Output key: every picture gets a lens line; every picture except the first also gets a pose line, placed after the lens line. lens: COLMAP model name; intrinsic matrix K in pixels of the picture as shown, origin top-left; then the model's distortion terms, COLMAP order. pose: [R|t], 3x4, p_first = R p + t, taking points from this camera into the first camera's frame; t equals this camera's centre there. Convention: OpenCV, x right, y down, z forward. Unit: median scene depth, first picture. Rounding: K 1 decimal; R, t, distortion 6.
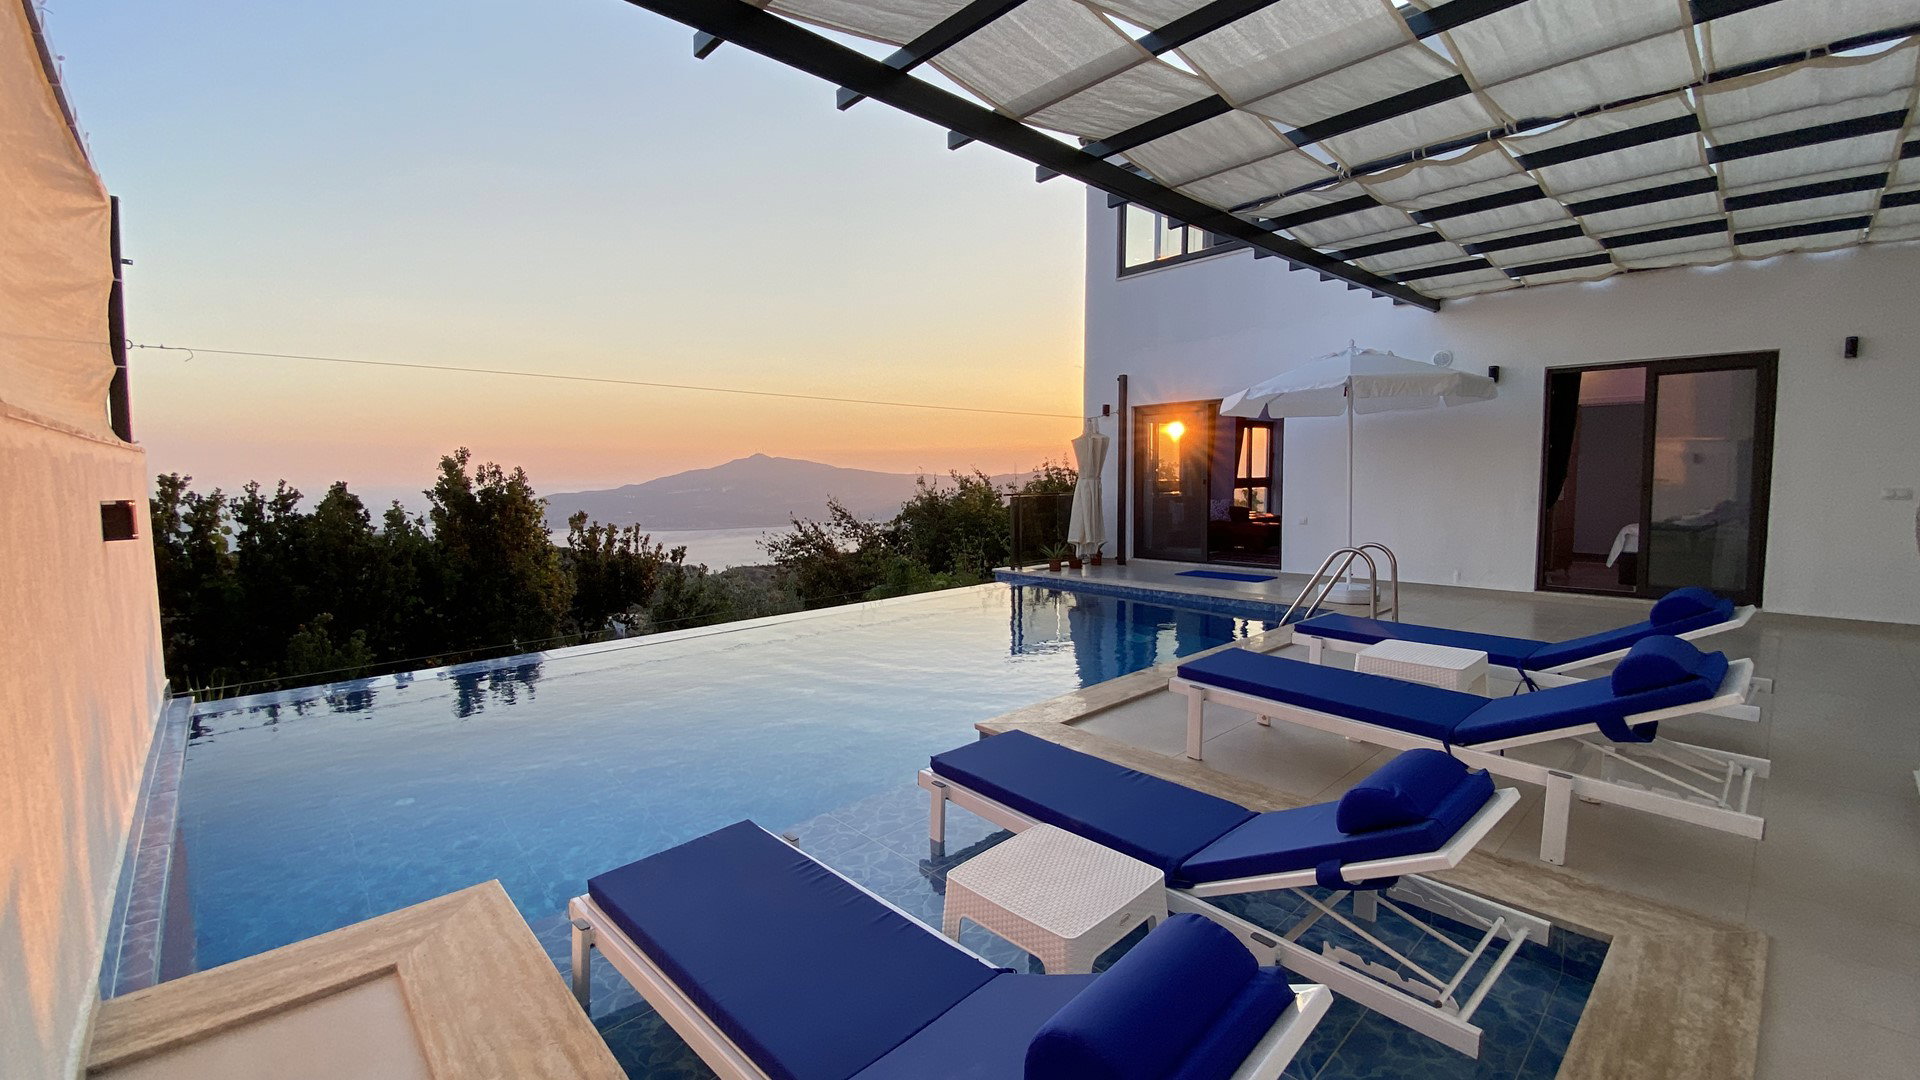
lens RADIAL K [[789.4, 0, 960.0], [0, 789.4, 540.0], [0, 0, 1]] dist [0.058261, -0.041554]
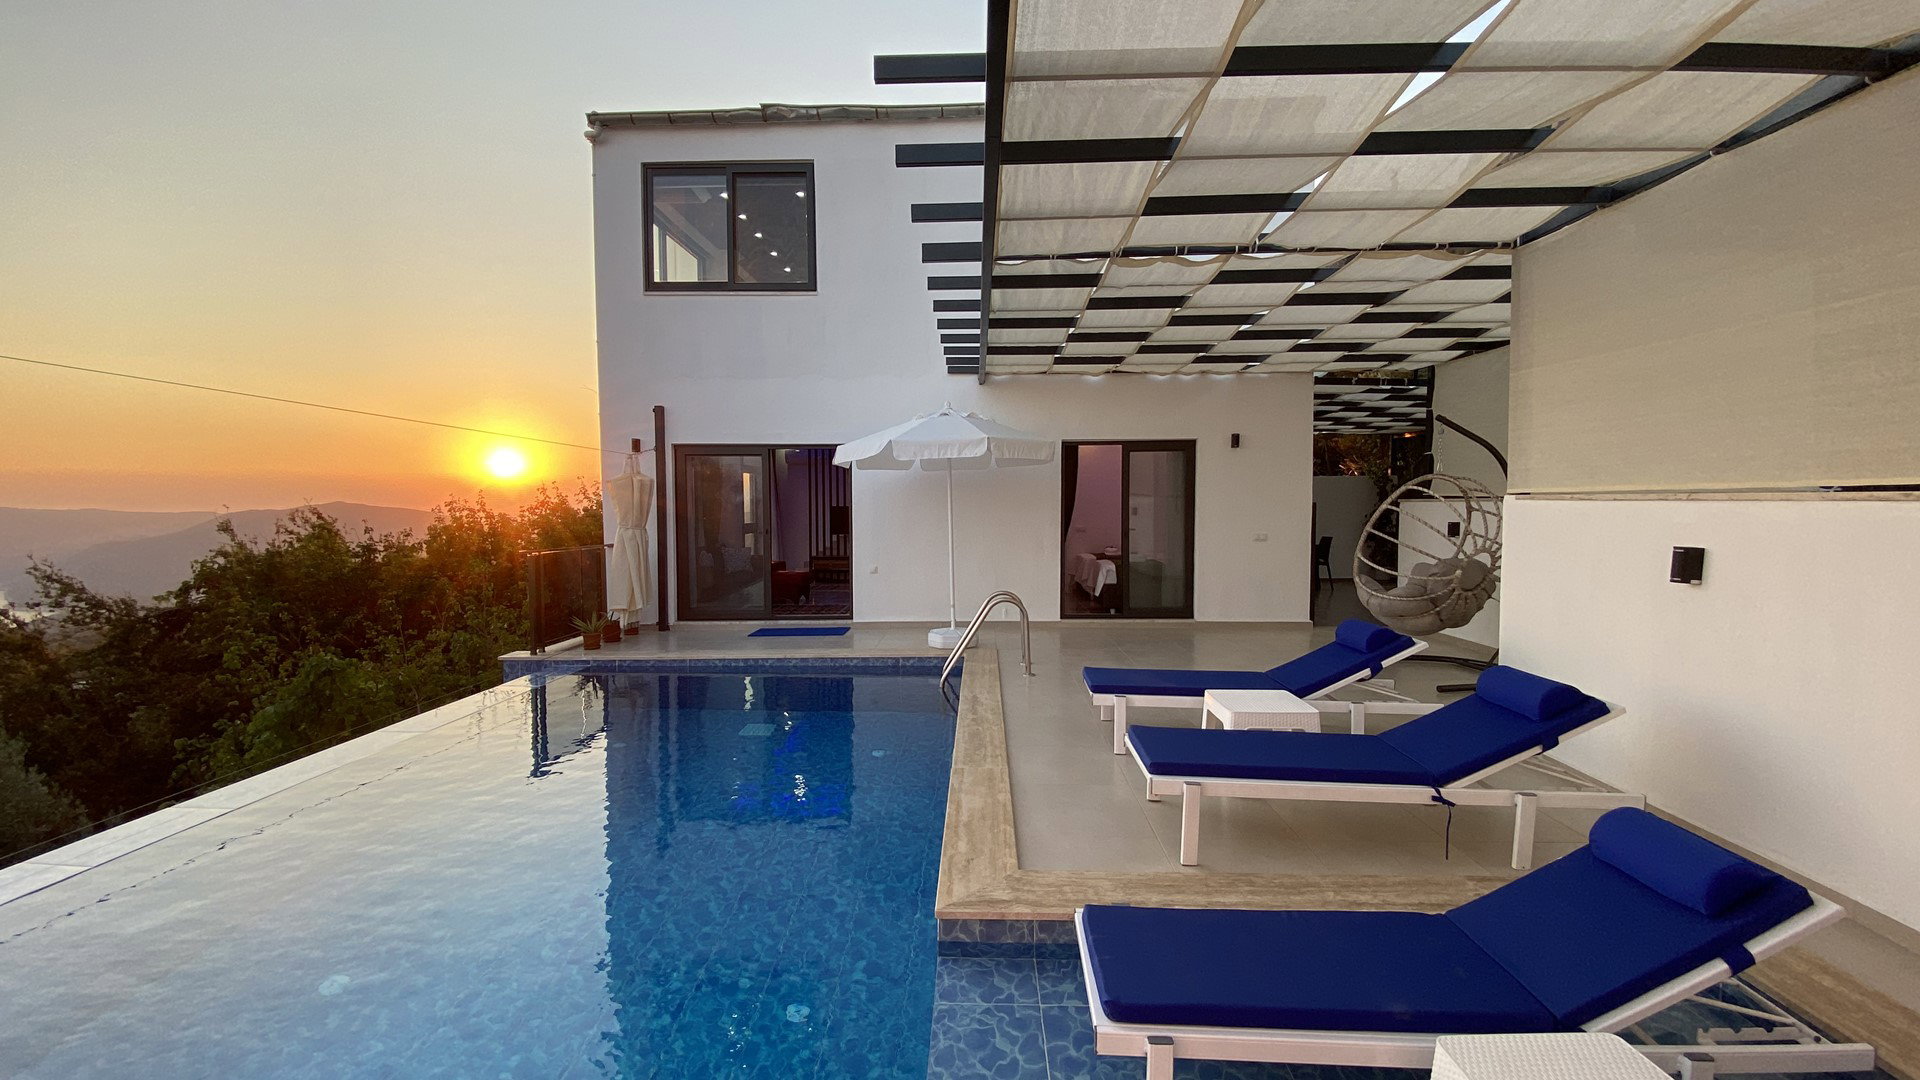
lens RADIAL K [[789.4, 0, 960.0], [0, 789.4, 540.0], [0, 0, 1]] dist [0.058261, -0.041554]
pose [[0.699896, -0.022311, 0.713896, -0.183994], [0.055375, 0.998199, -0.023092, -0.028899], [-0.712095, 0.055694, 0.699871, 0.192456]]
